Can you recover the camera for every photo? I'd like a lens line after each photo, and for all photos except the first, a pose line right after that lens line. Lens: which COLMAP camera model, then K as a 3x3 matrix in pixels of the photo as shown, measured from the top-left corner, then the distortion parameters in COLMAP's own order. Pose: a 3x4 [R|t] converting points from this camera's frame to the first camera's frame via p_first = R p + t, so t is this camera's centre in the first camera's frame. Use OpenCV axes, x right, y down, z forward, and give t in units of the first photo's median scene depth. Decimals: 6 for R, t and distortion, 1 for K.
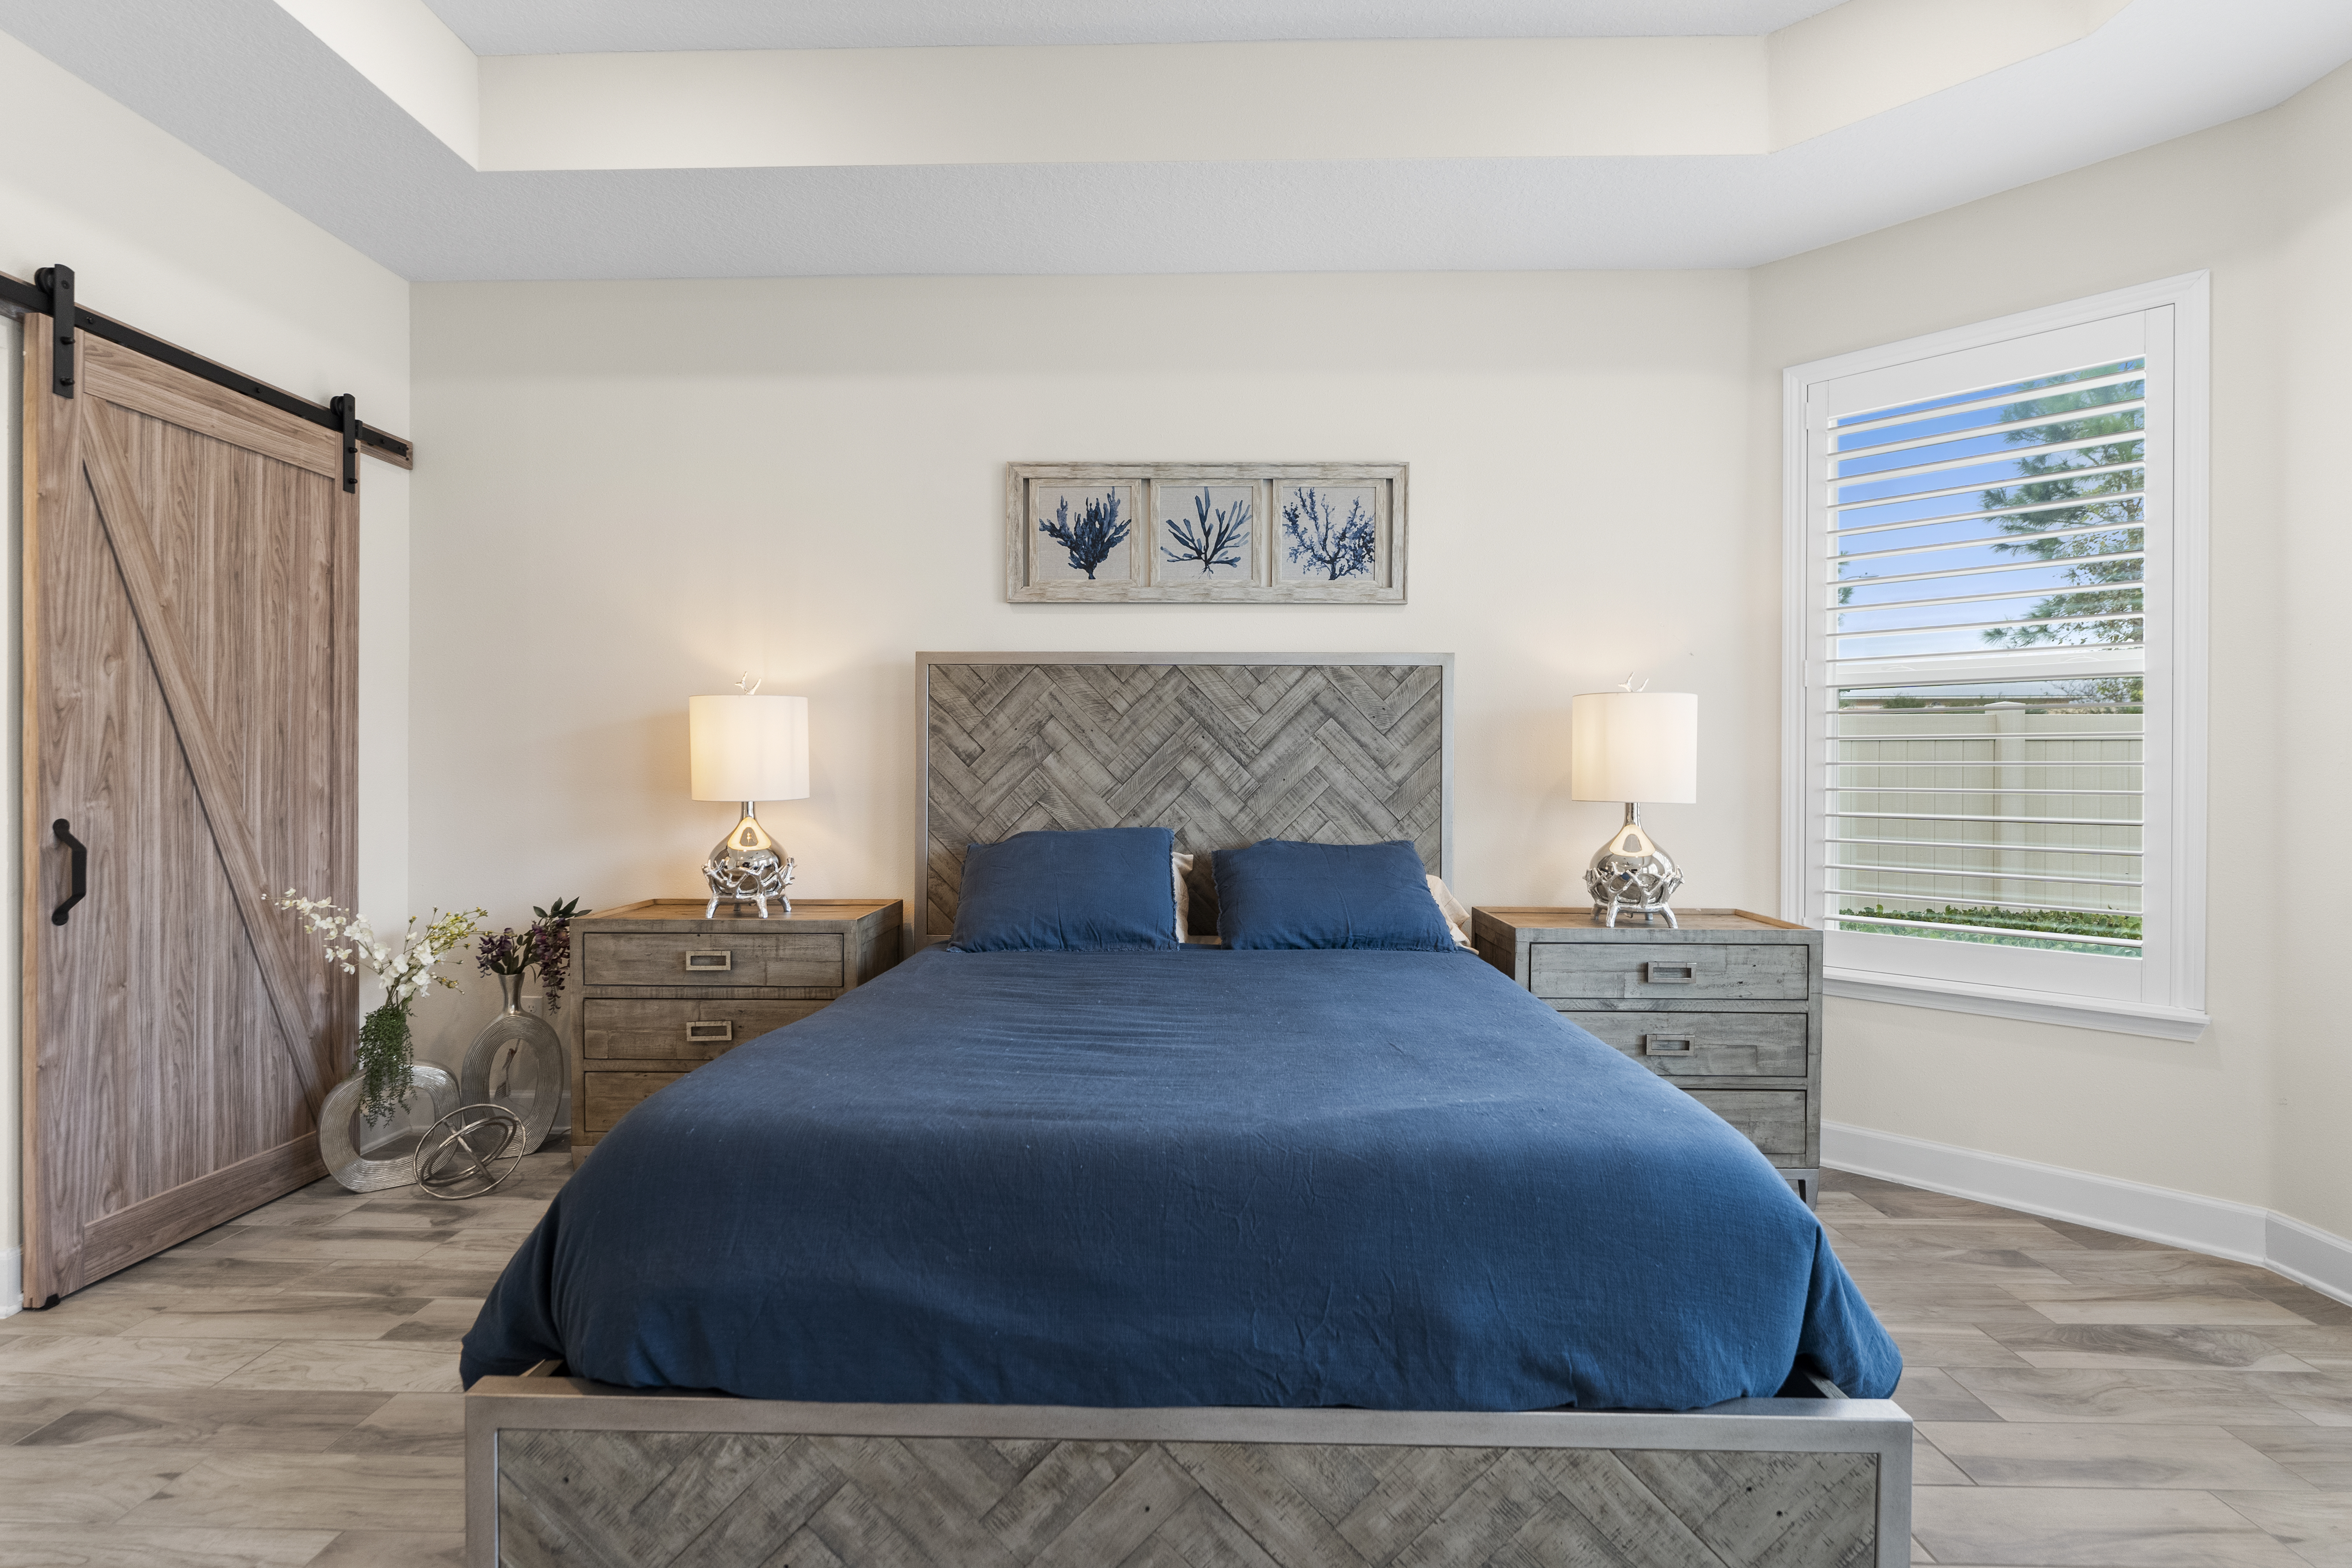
lens RADIAL K [[1094.4, 0, 1158.9], [0, 1094.4, 780.6], [0, 0, 1]] dist [-0.000998, -0.001313]
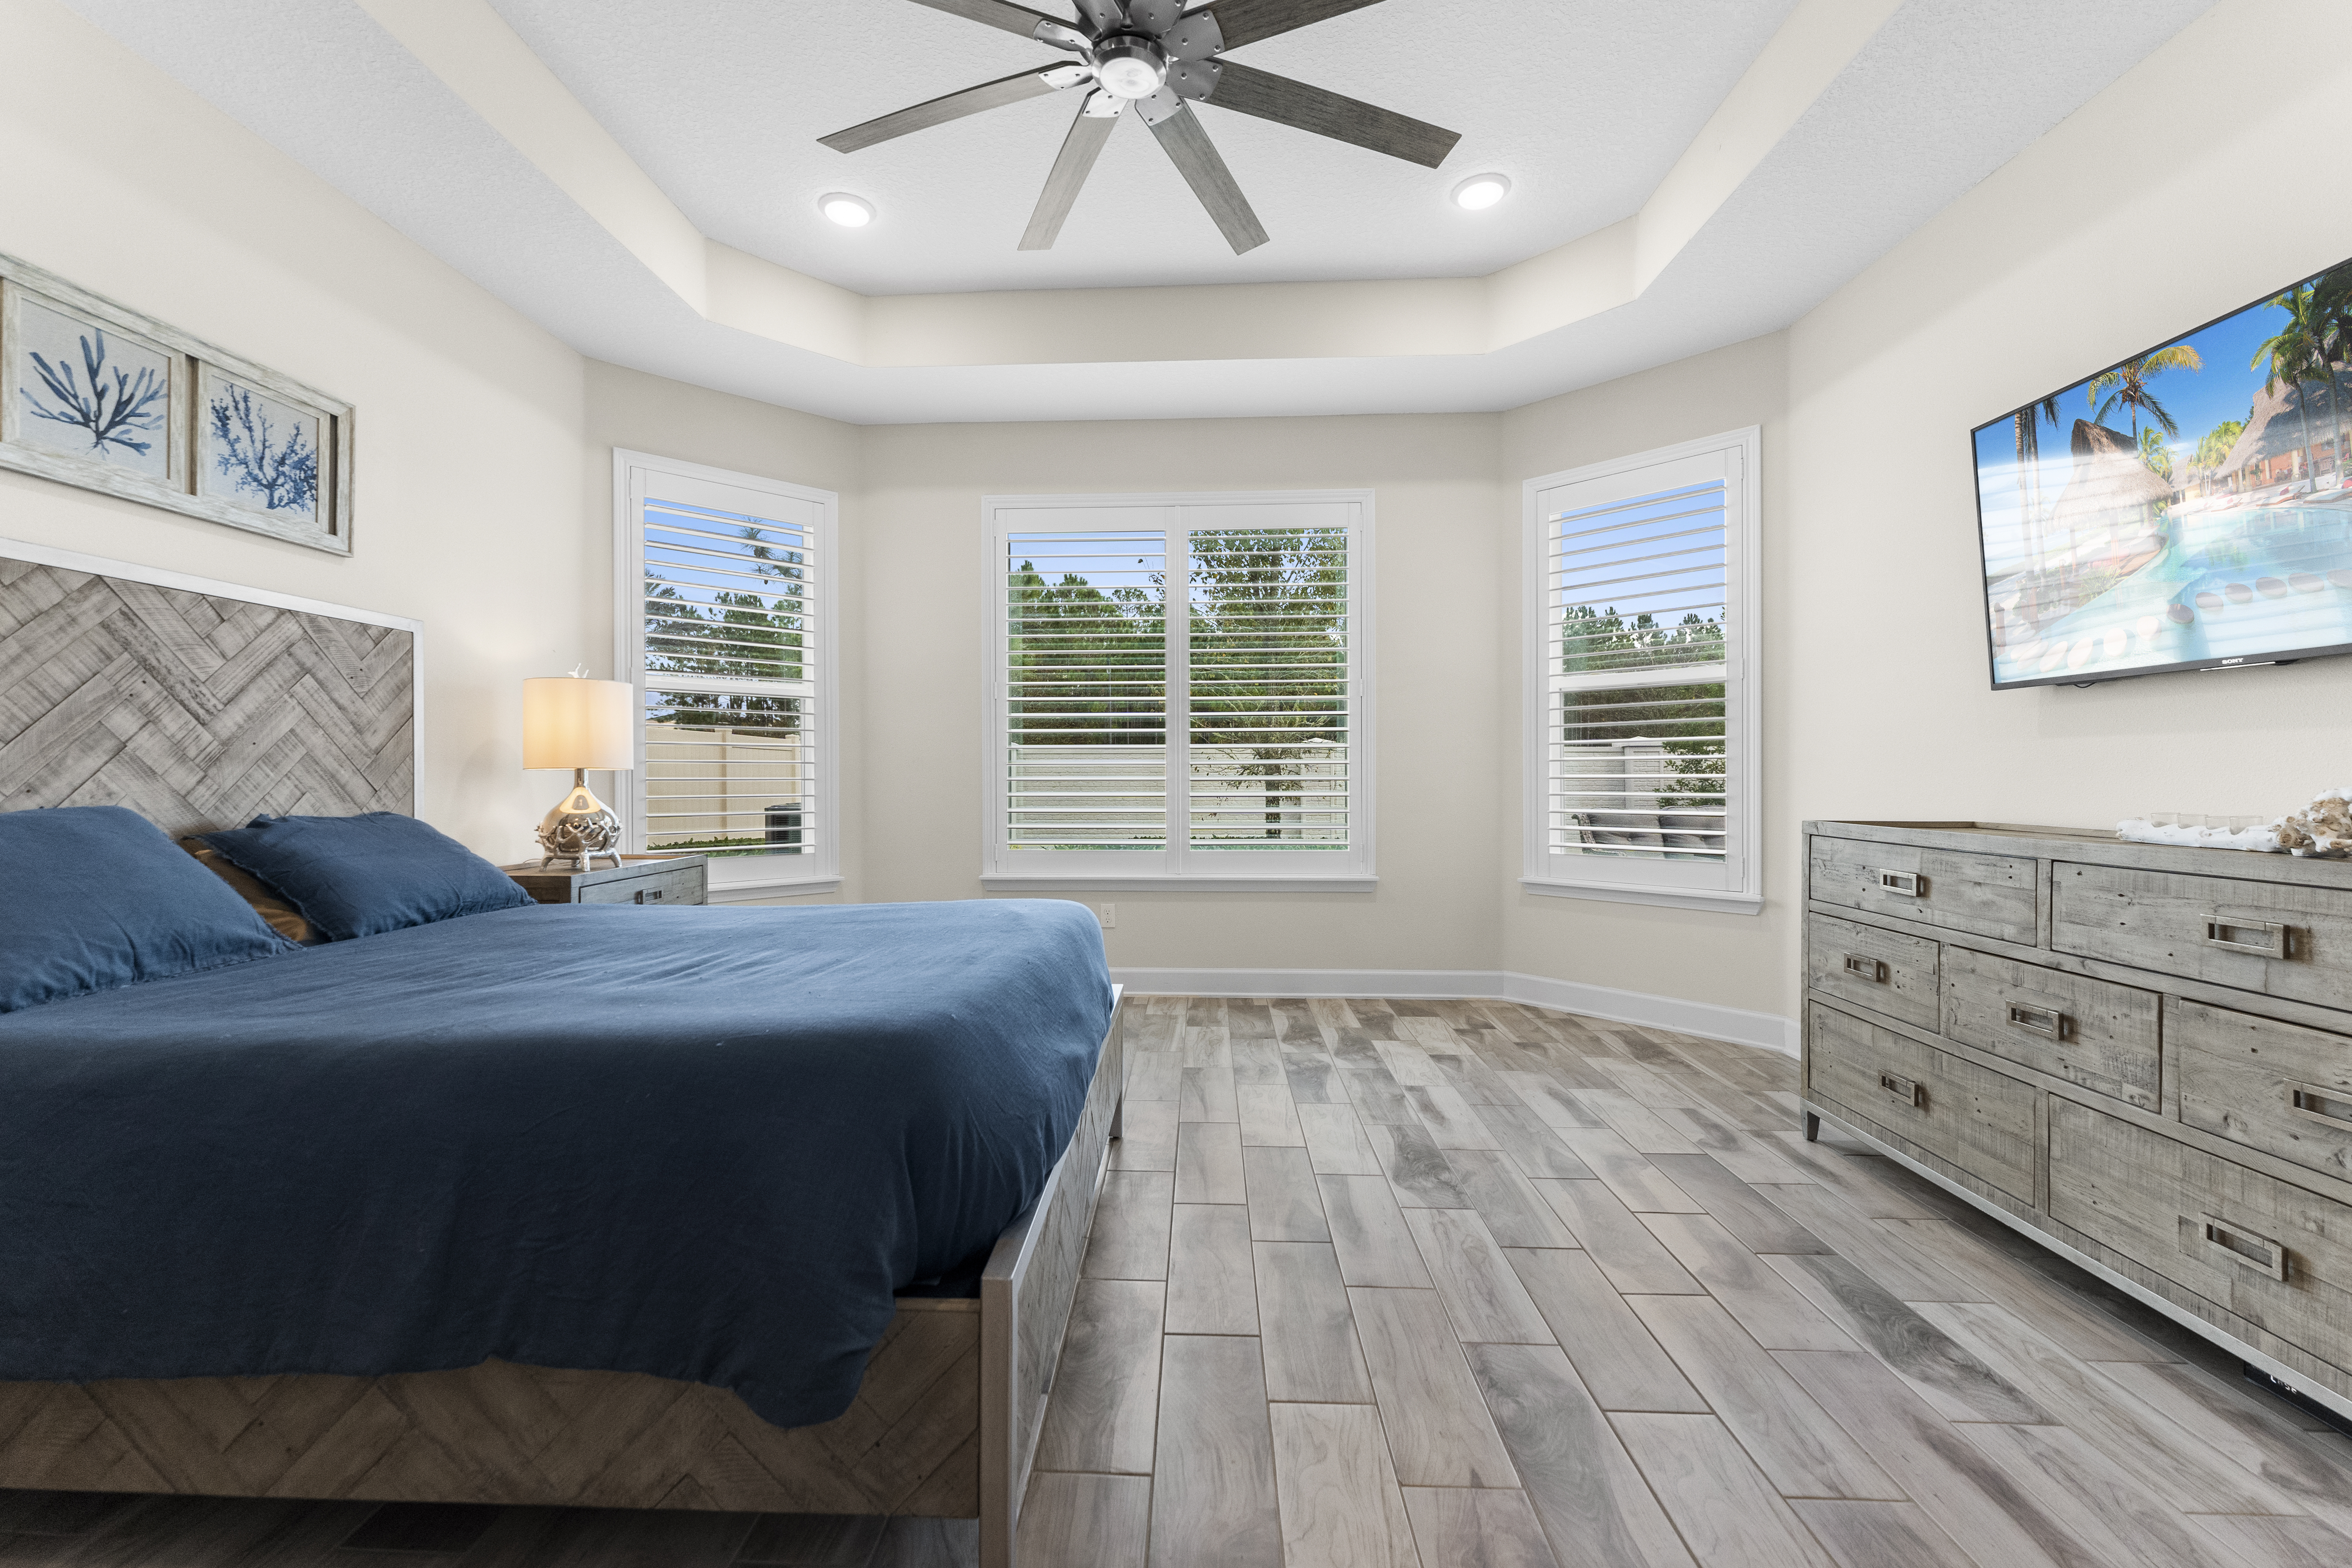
lens RADIAL K [[961.2, 0, 1146.9], [0, 961.2, 774.0], [0, 0, 1]] dist [0.006799, -0.000038]
pose [[0.033459, -0.002282, 0.999437, -0.638413], [0.011852, 0.999928, 0.001886, 0.030998], [-0.999370, 0.011782, 0.033484, 0.341467]]
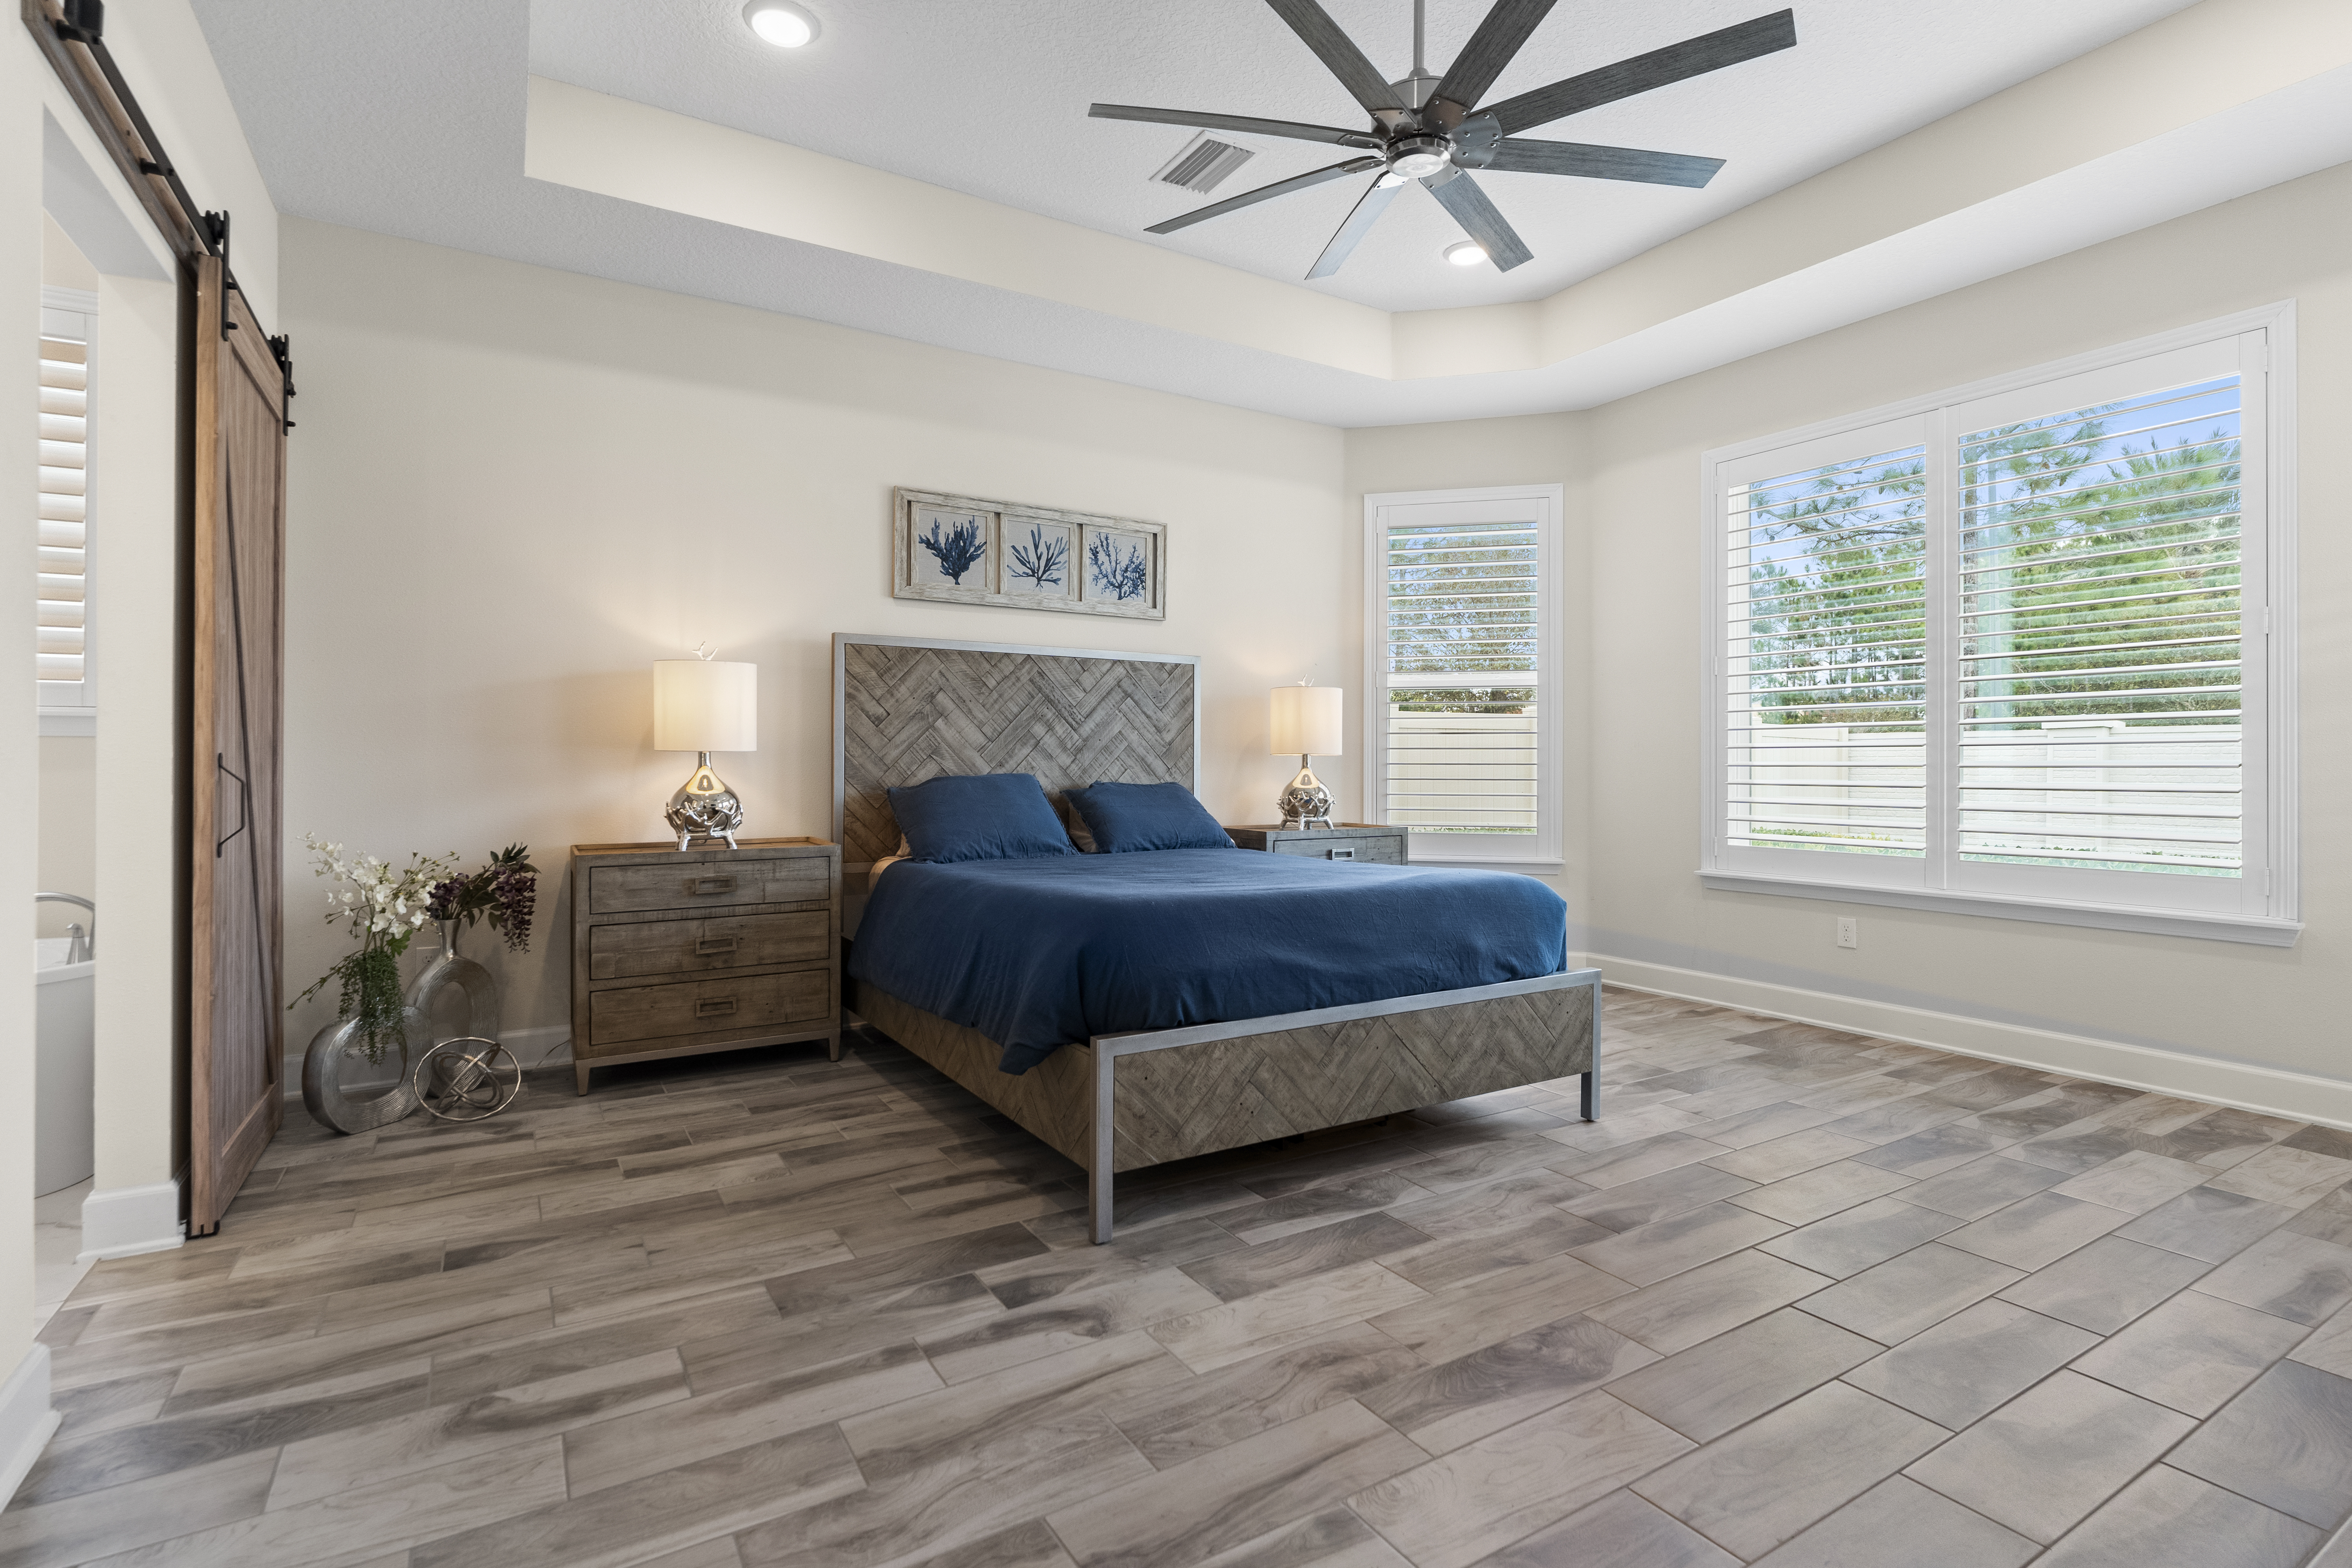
lens RADIAL K [[1094.4, 0, 1151.7], [0, 1094.4, 773.3], [0, 0, 1]] dist [-0.000998, -0.001313]
pose [[0.849224, -0.005486, 0.528004, -0.627921], [0.005049, 0.999985, 0.002271, 0.042994], [-0.528008, 0.000737, 0.849239, -0.254200]]
